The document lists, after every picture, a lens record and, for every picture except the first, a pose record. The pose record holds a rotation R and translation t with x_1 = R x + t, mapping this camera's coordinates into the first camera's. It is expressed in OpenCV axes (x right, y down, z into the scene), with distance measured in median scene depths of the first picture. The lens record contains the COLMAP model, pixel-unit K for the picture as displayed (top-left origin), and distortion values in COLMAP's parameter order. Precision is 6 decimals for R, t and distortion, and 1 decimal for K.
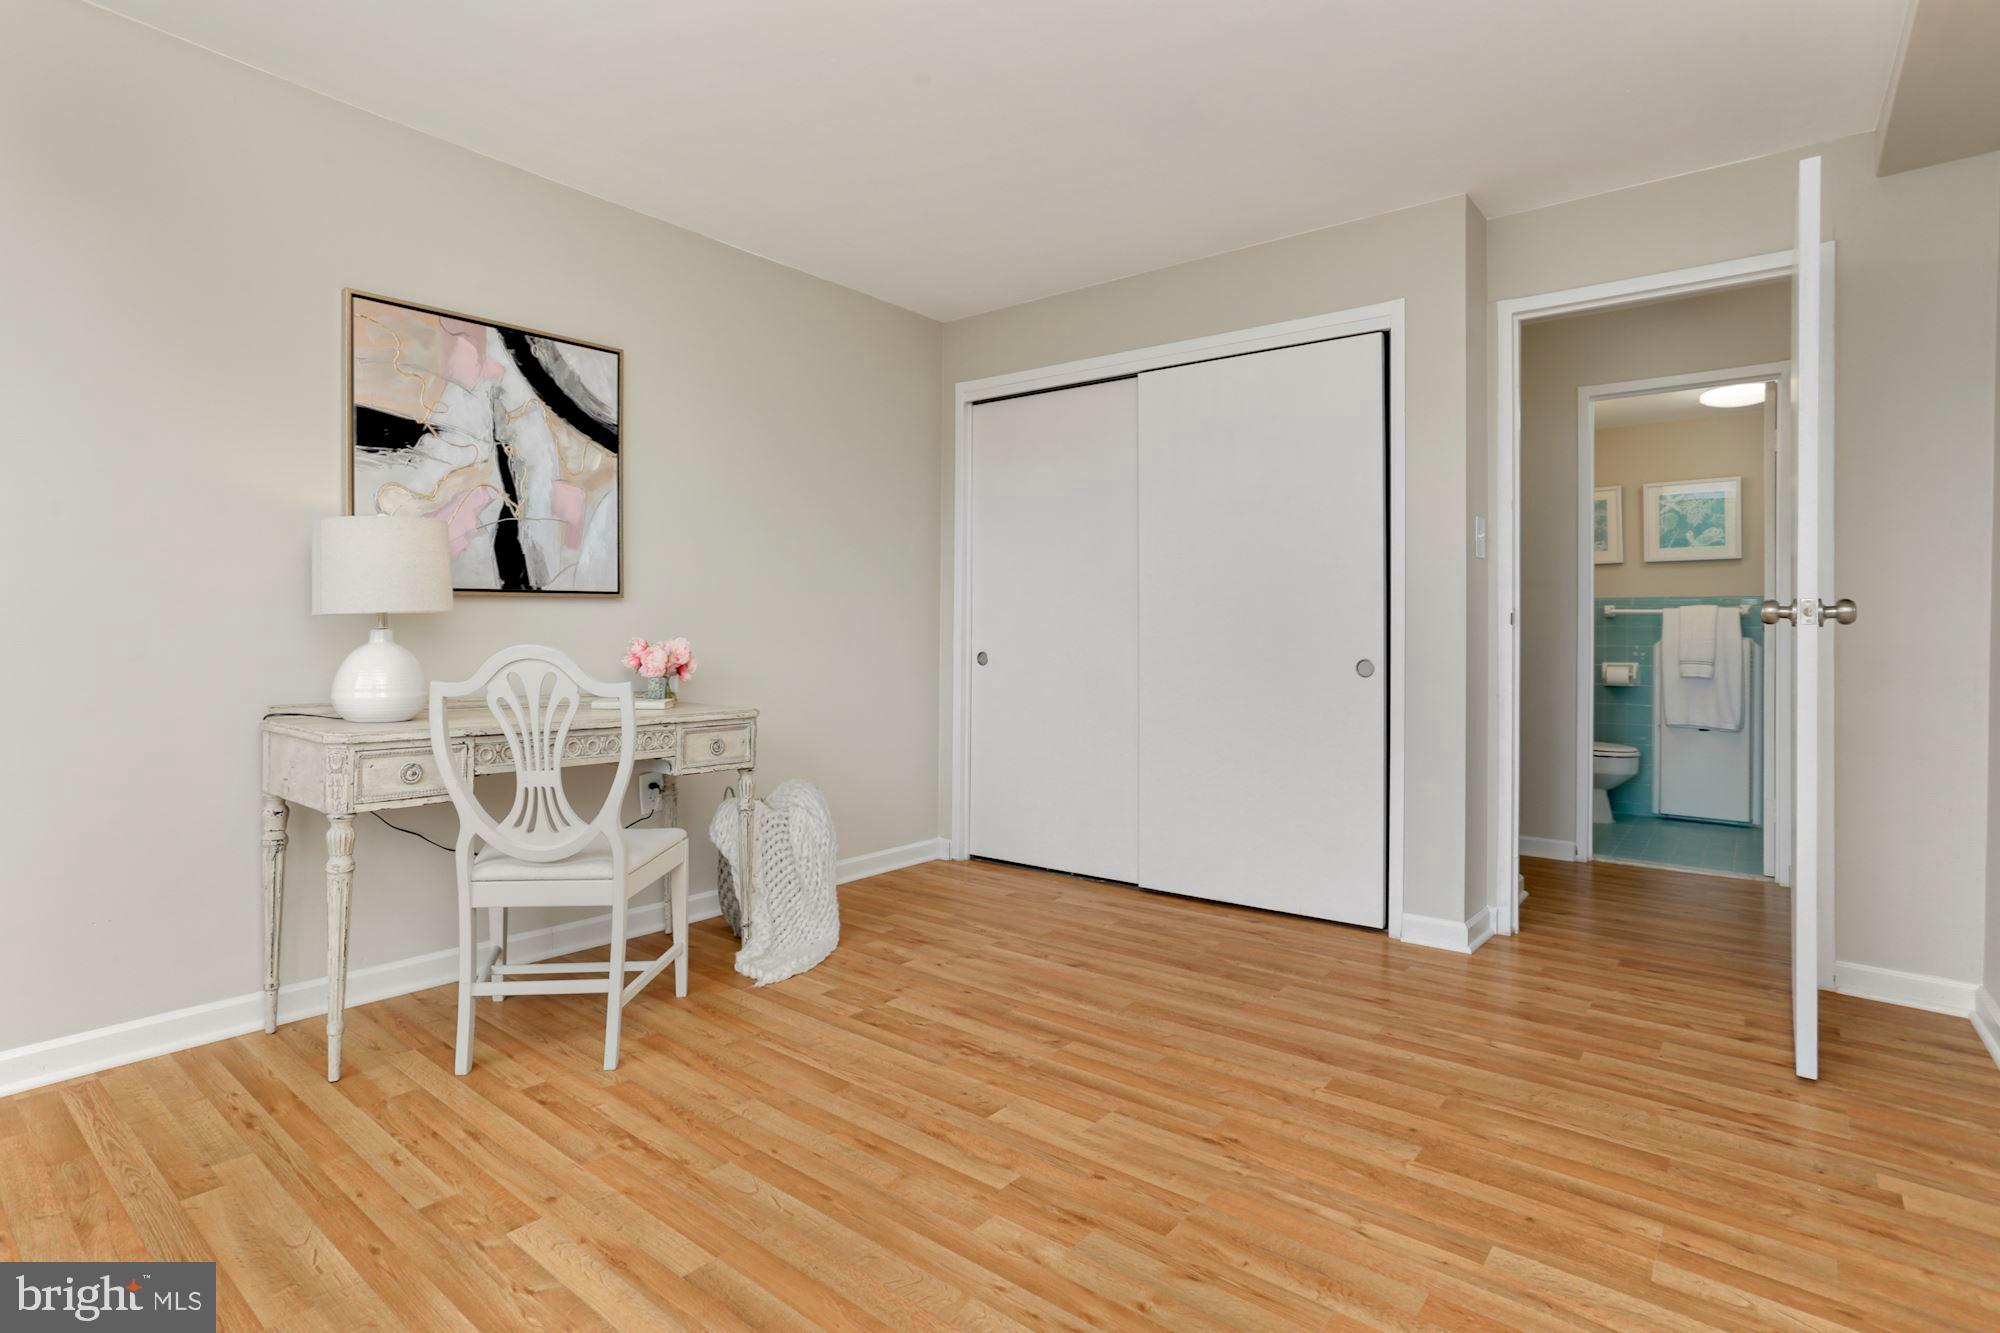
lens RADIAL K [[994.8, 0, 981.1], [0, 994.8, 624.1], [0, 0, 1]] dist [-0.008883, 0.013208]
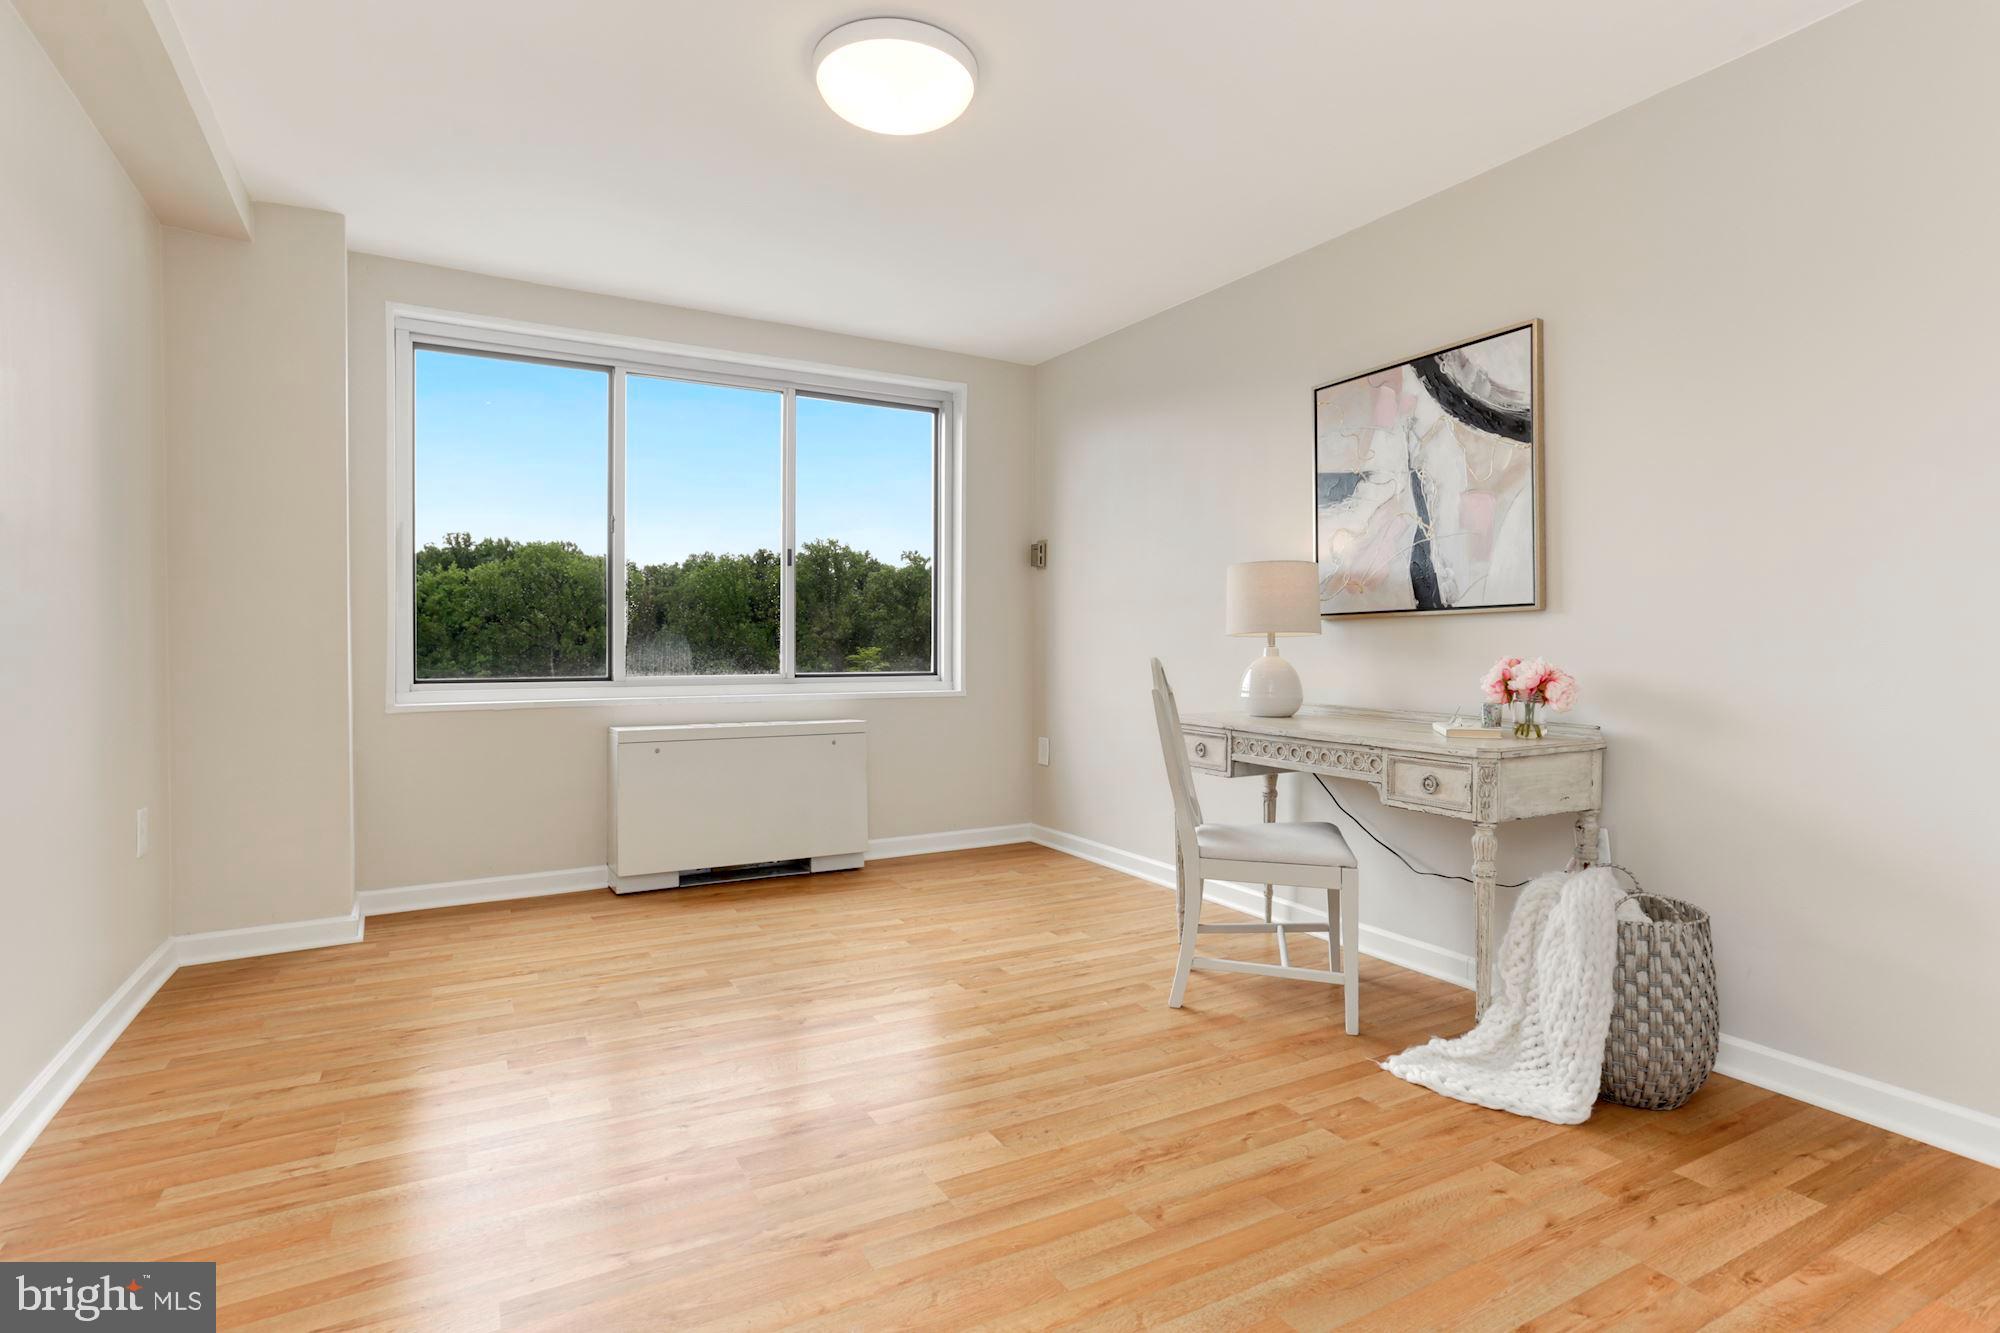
lens RADIAL K [[994.8, 0, 999.6], [0, 994.8, 655.7], [0, 0, 1]] dist [-0.008883, 0.013208]
pose [[-0.346812, 0.003854, -0.937927, 0.656802], [0.002019, 0.999992, 0.003362, 0.010079], [0.937932, -0.000728, -0.346817, 0.950866]]
